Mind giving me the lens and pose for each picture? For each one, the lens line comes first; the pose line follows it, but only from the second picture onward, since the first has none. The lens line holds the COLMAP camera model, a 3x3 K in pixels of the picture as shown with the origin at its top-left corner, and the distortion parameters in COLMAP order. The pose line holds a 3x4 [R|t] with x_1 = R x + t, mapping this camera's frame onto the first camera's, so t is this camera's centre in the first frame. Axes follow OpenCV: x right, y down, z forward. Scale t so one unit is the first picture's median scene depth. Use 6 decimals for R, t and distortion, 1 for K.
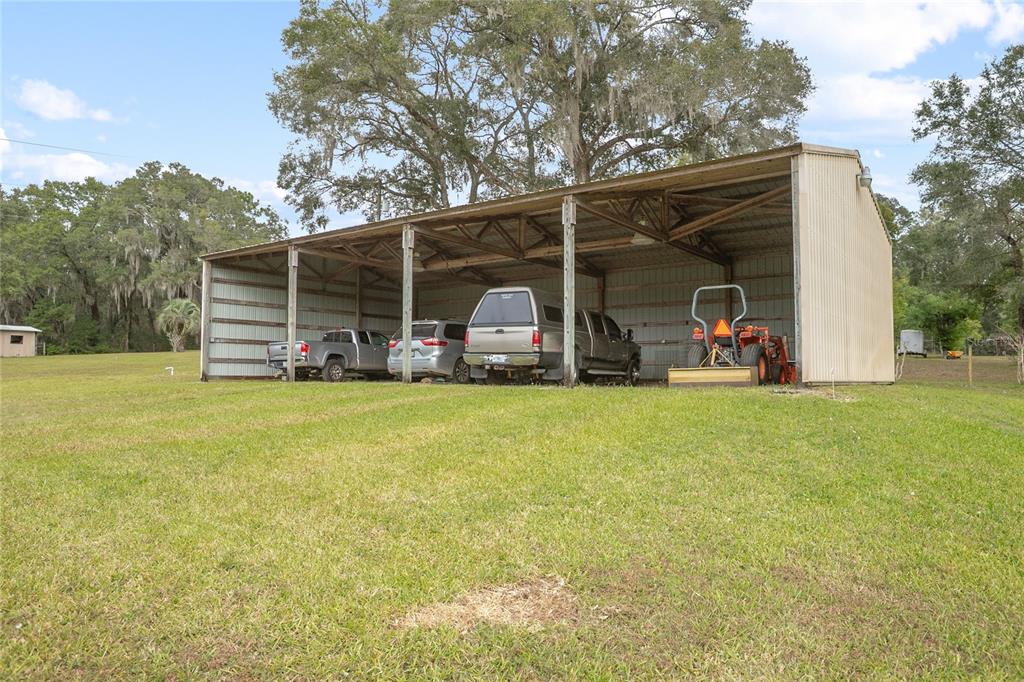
lens RADIAL K [[729.5, 0, 512.0], [0, 729.5, 341.0], [0, 0, 1]] dist [0.004631, 0.002487]
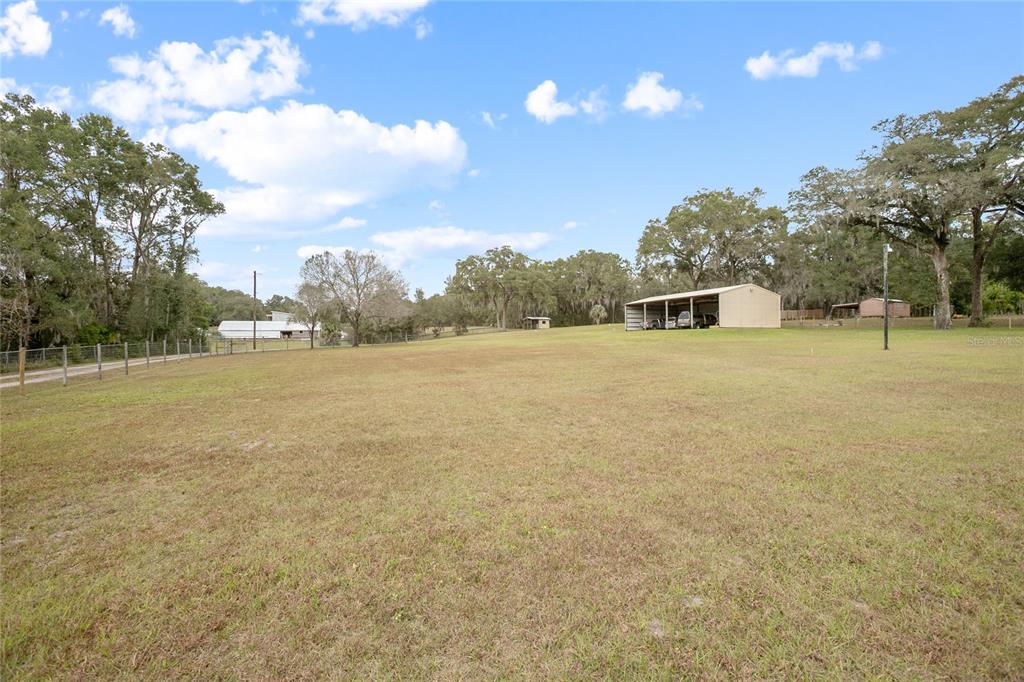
lens RADIAL K [[489.7, 0, 512.0], [0, 489.7, 341.0], [0, 0, 1]] dist [-0.000856, -0.000125]
pose [[0.860856, -0.010319, -0.508744, 0.183379], [0.036536, 0.998467, 0.041570, -0.013475], [0.507536, -0.054374, 0.859913, -0.700224]]
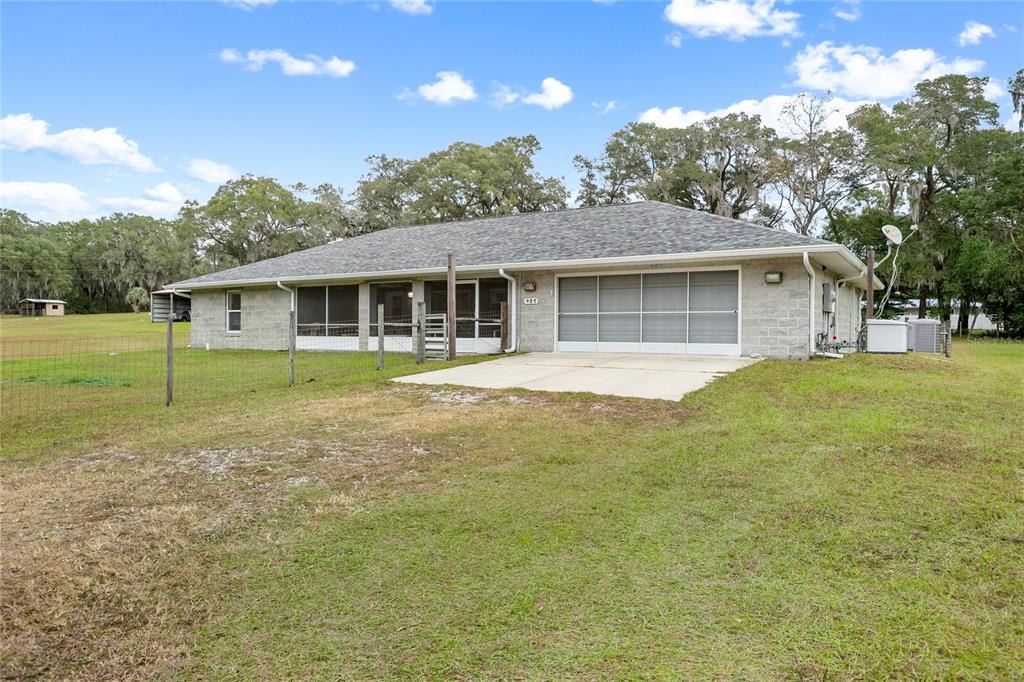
lens RADIAL K [[719.7, 0, 512.0], [0, 719.7, 341.0], [0, 0, 1]] dist [0.024466, 0.001854]
pose [[0.997535, 0.001800, 0.070155, 0.465800], [-0.005786, 0.998377, 0.056662, -0.029973], [-0.069939, -0.056928, 0.995926, -1.136290]]
